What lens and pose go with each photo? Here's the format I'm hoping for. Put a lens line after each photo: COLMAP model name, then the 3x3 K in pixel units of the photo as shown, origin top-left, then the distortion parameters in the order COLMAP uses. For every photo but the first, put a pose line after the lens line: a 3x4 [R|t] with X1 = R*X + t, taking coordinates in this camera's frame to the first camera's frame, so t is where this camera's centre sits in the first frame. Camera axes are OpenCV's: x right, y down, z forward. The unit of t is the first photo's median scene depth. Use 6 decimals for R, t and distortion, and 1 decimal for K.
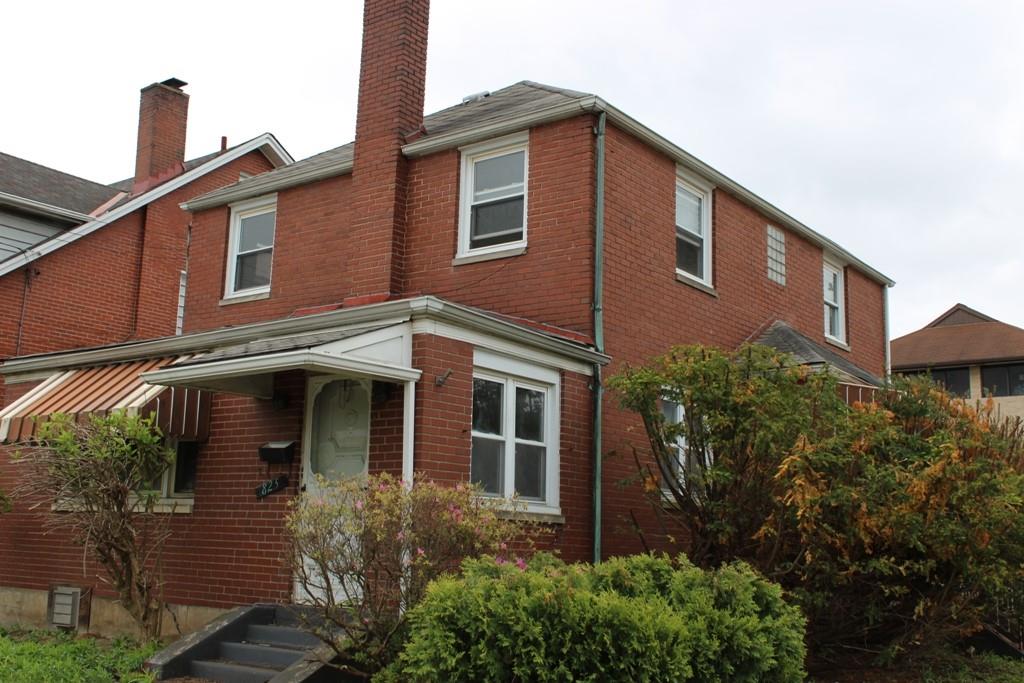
lens RADIAL K [[1084.7, 0, 512.0], [0, 1084.7, 341.5], [0, 0, 1]] dist [-0.006214, 0.008095]
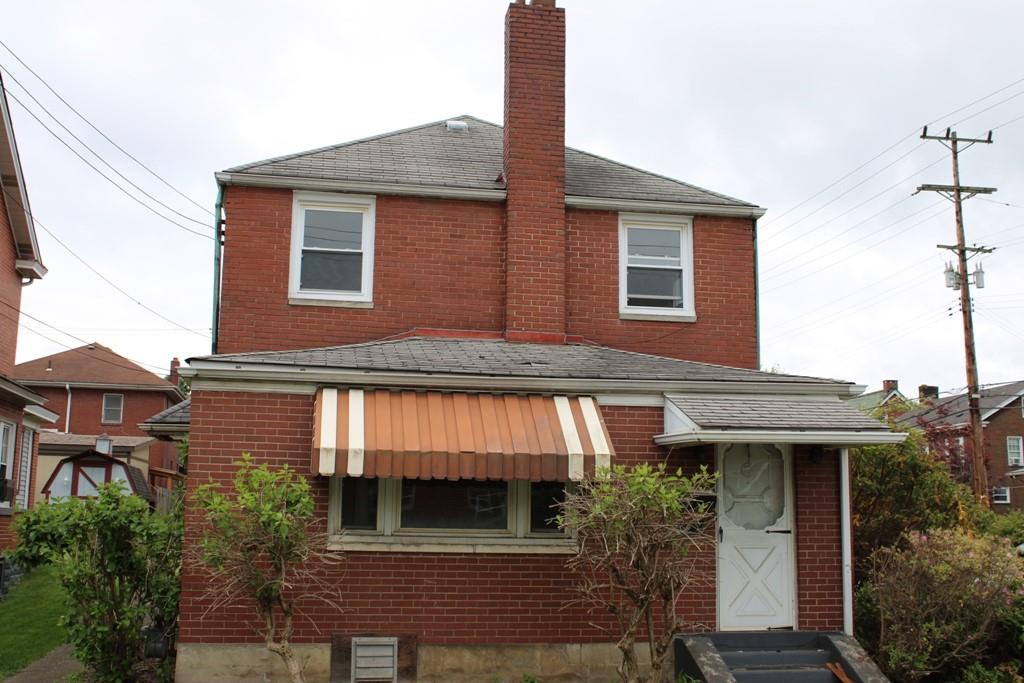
lens RADIAL K [[1084.7, 0, 512.0], [0, 1084.7, 341.5], [0, 0, 1]] dist [-0.006214, 0.008095]
pose [[0.679031, 0.096540, 0.727734, -0.943900], [-0.126390, 0.991887, -0.013650, -0.016778], [-0.723148, -0.082710, 0.685723, 0.303427]]
